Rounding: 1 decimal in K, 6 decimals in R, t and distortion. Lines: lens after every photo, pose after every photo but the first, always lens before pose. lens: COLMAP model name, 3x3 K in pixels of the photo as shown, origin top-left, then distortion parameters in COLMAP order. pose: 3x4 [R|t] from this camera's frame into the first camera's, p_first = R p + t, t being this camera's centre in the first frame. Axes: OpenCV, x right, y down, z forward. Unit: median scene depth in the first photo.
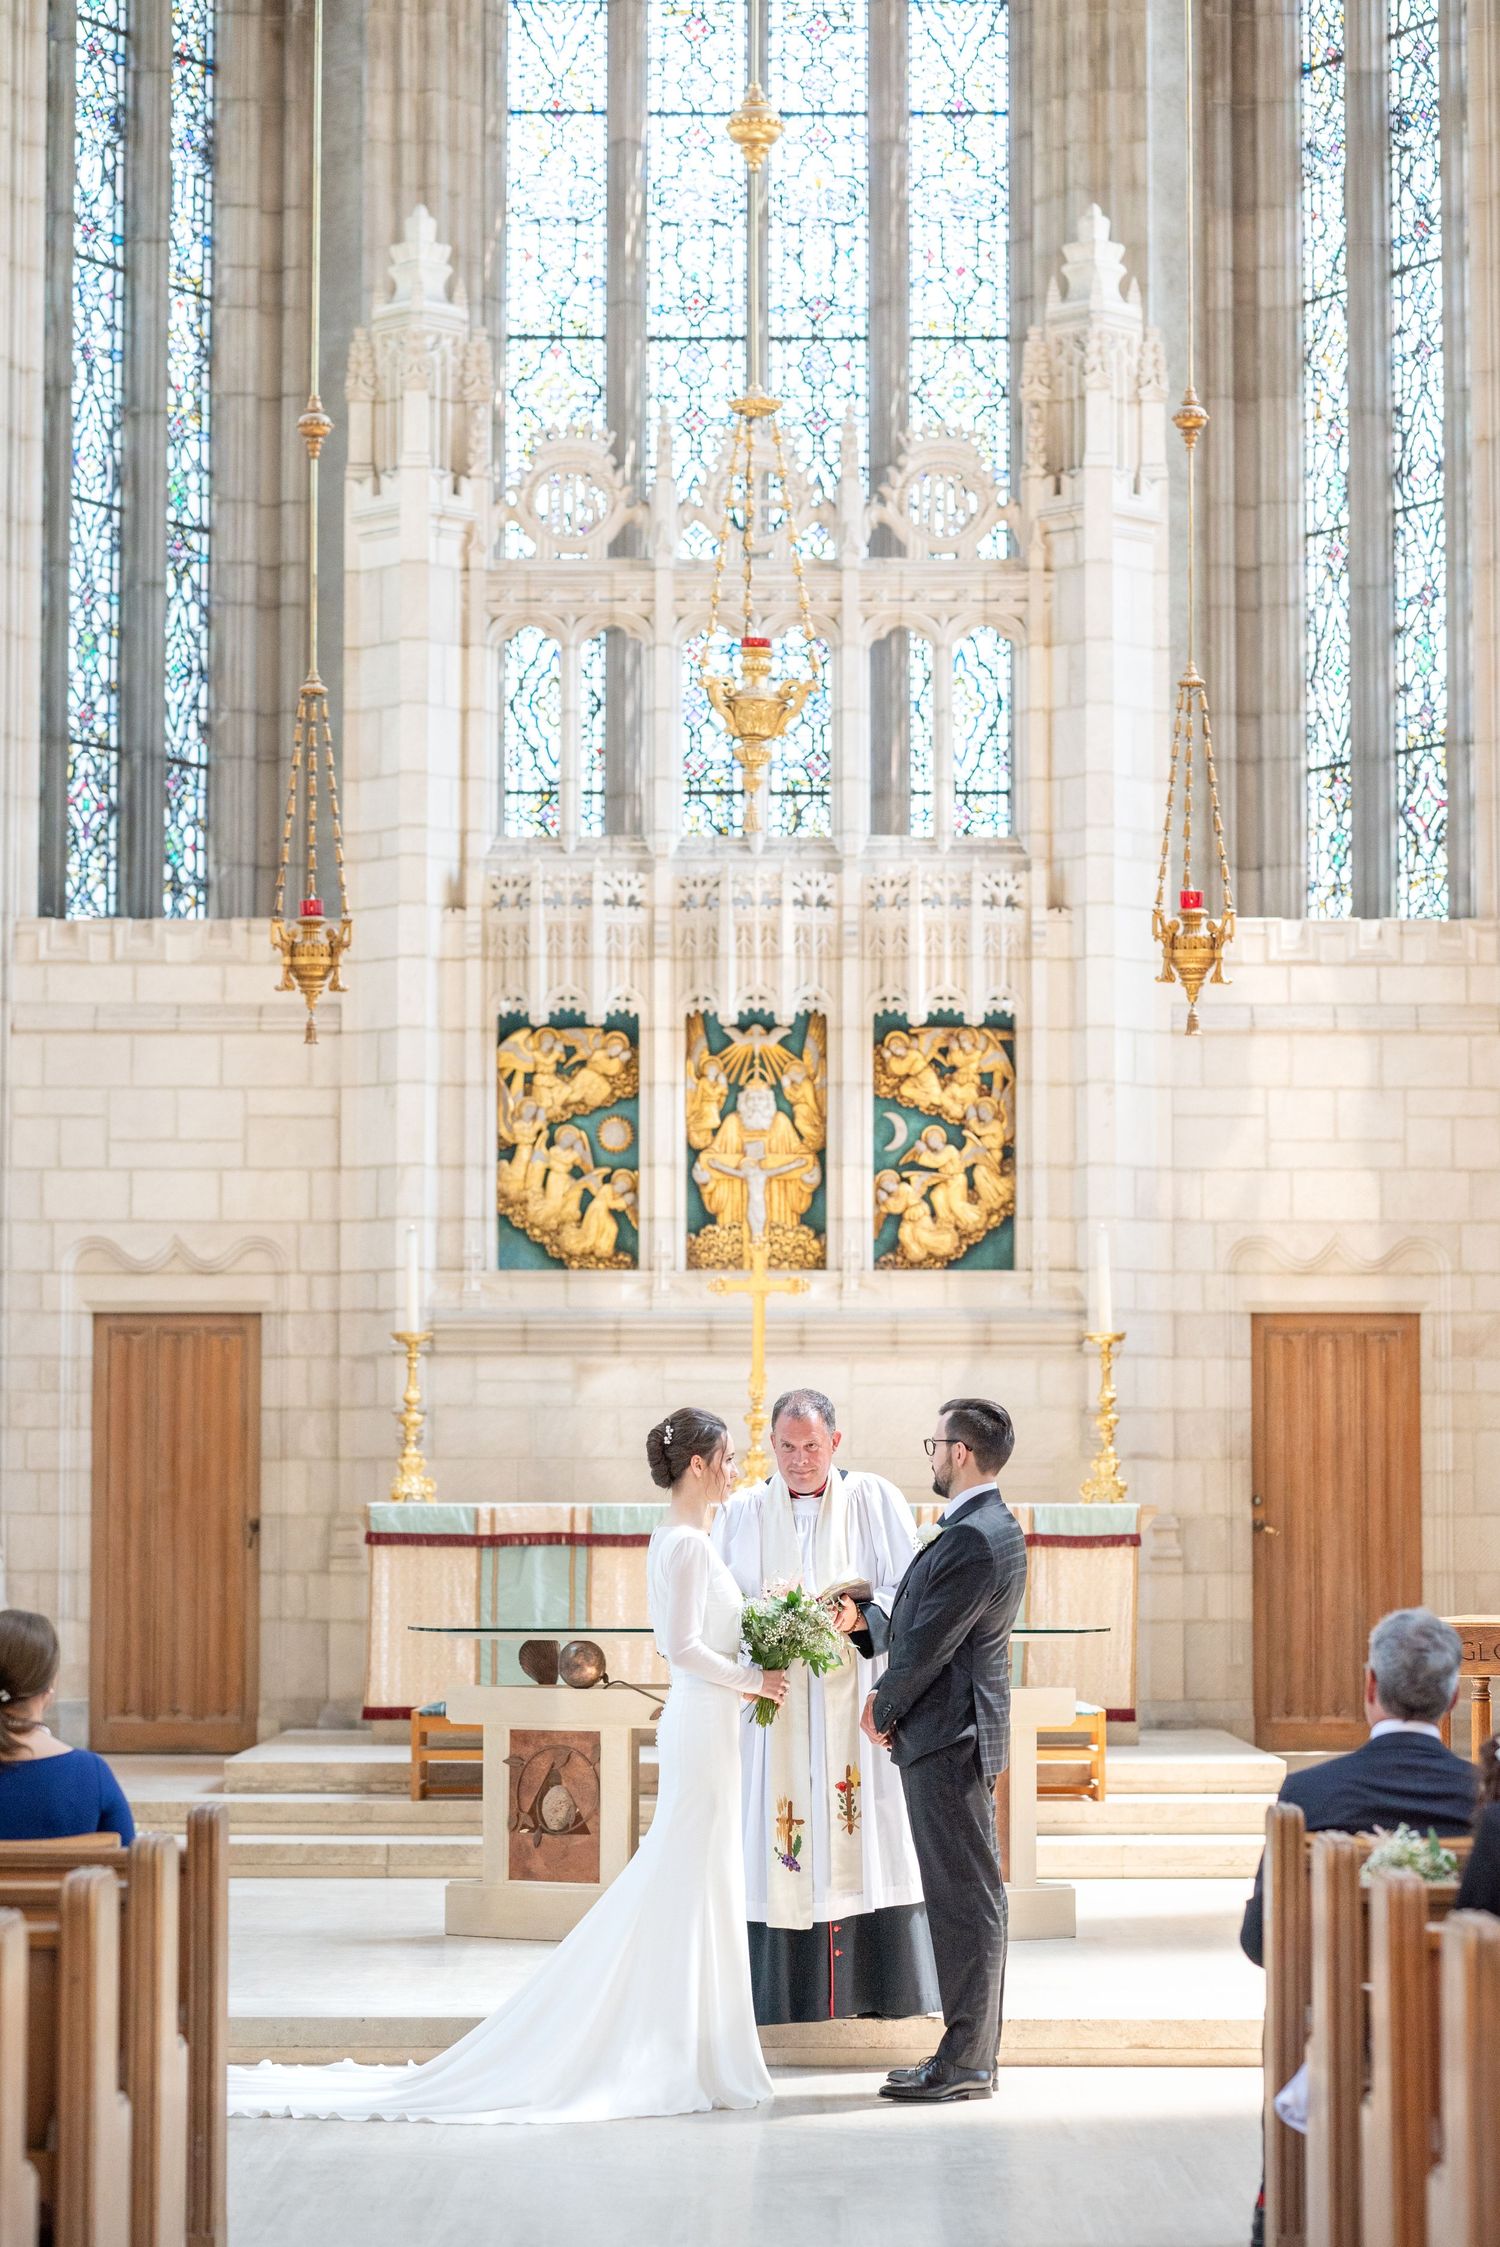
lens RADIAL K [[5399.7, 0, 750.0], [0, 5399.7, 1123.5], [0, 0, 1]] dist [-0.050276, -0.251590]
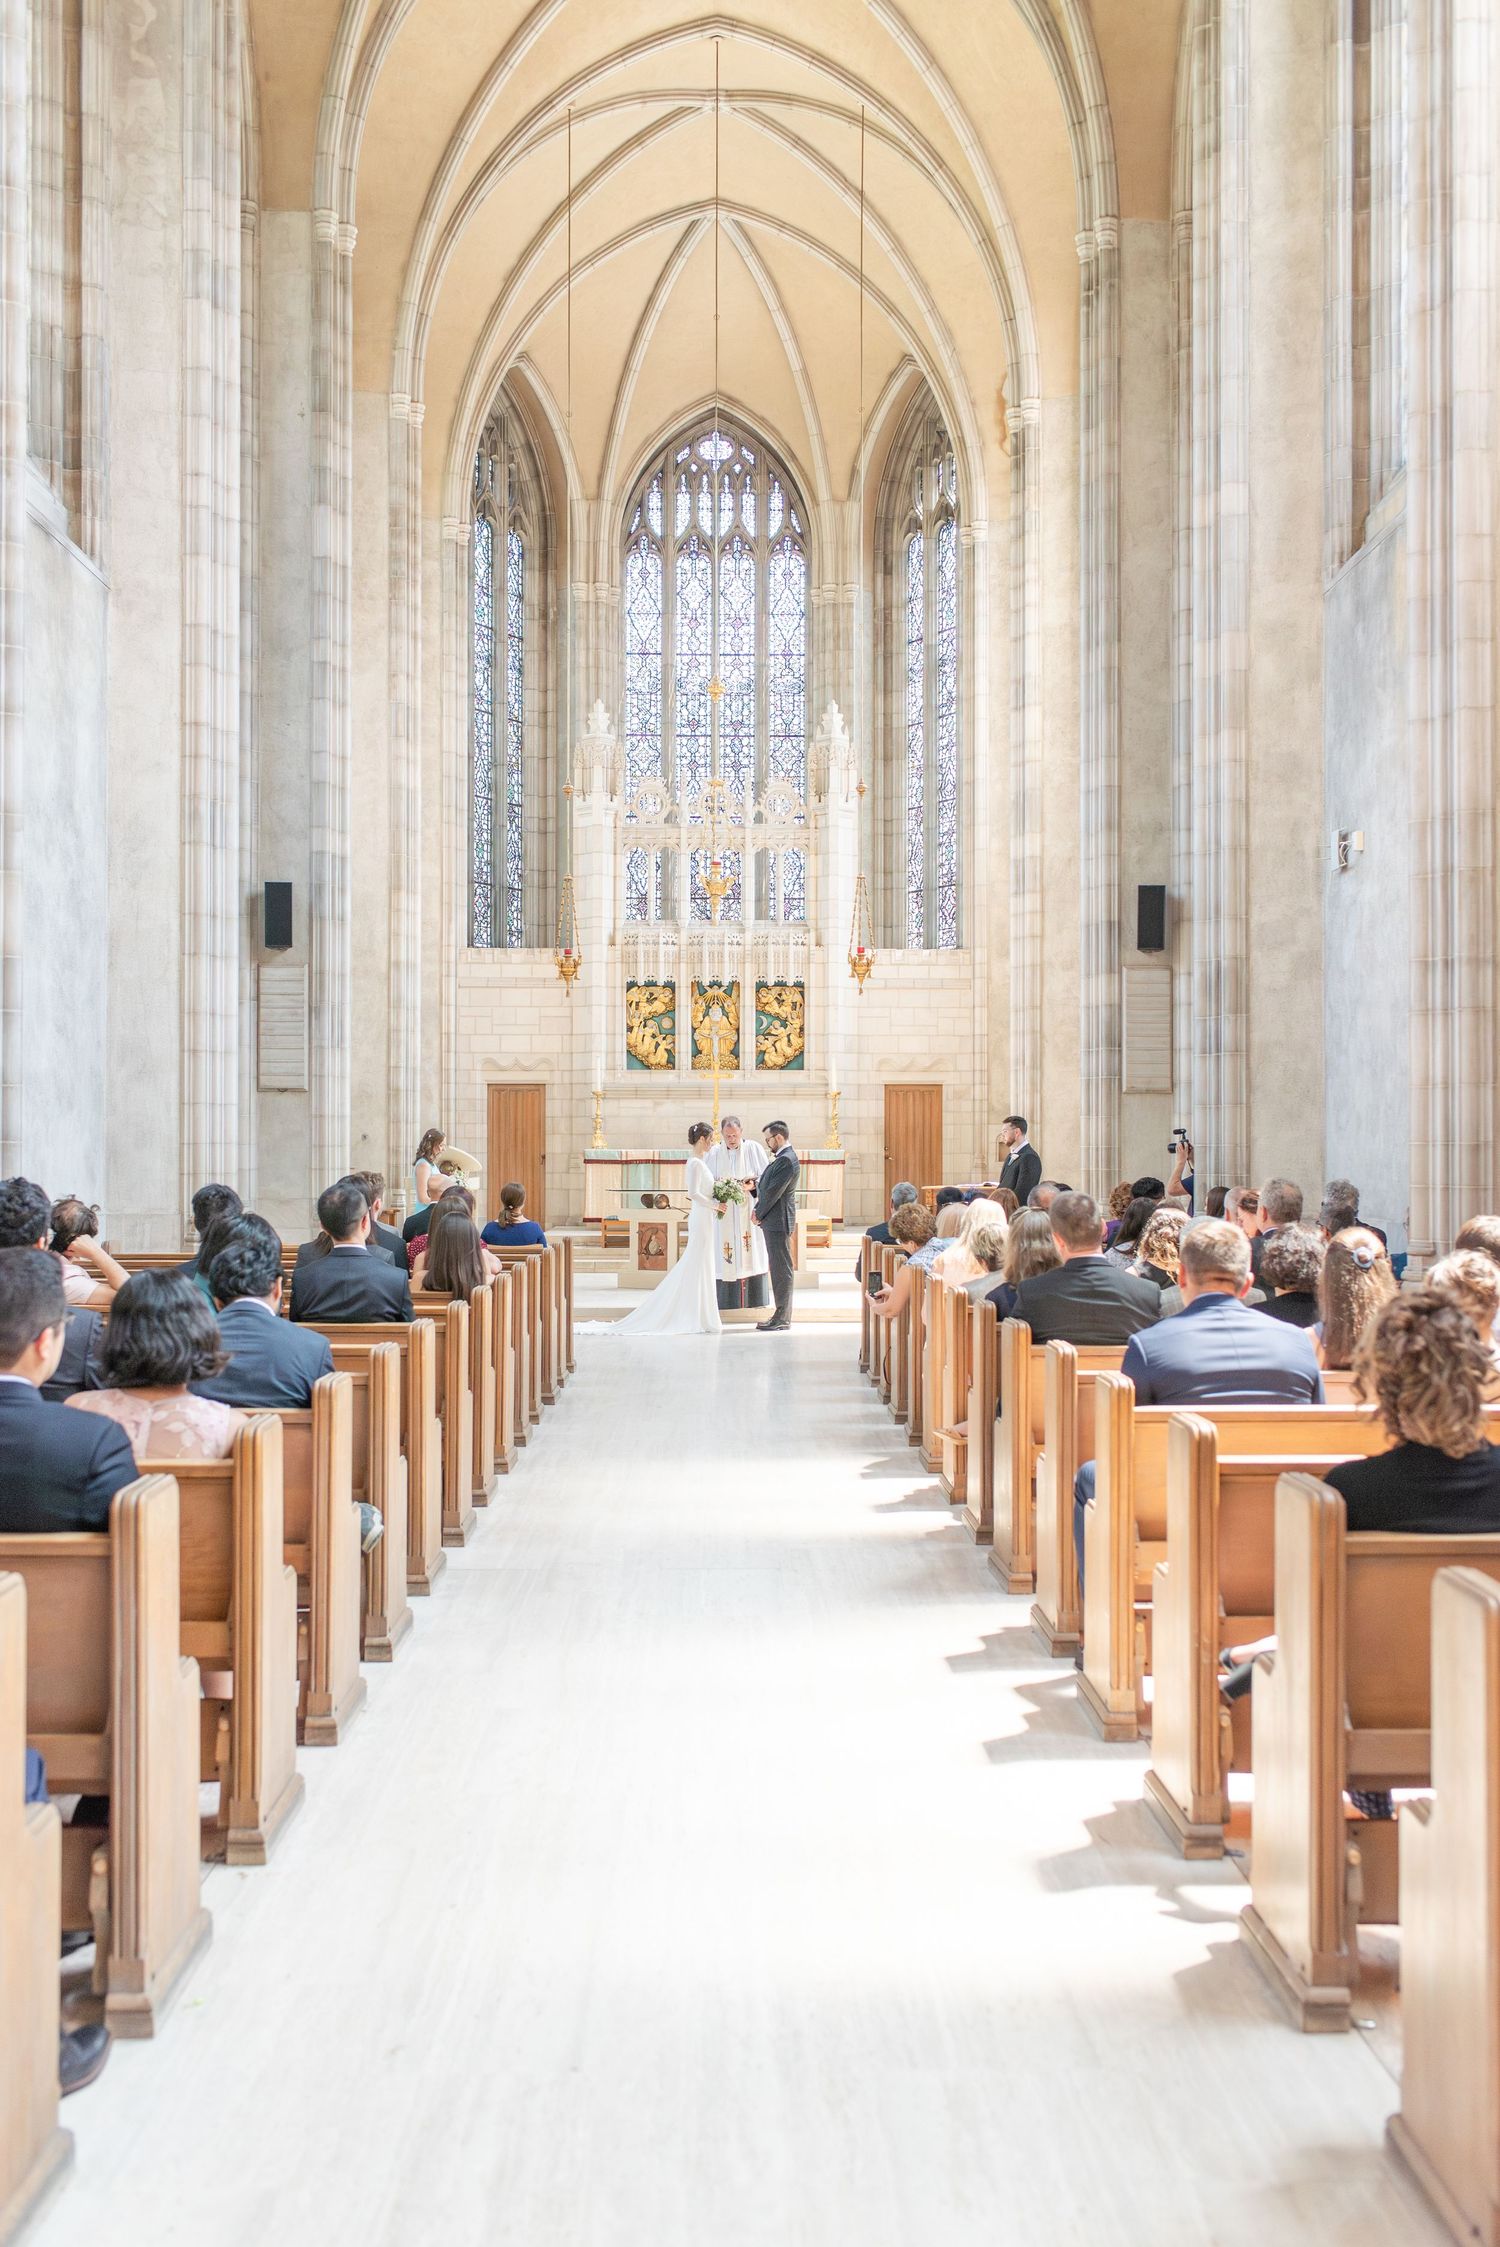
lens RADIAL K [[2248.5, 0, 750.0], [0, 2248.5, 1123.5], [0, 0, 1]] dist [0.000806, -0.000030]
pose [[0.999809, 0.000672, 0.019543, -0.003862], [-0.001844, 0.998197, 0.059999, -0.016804], [-0.019468, -0.060023, 0.998007, -0.215832]]
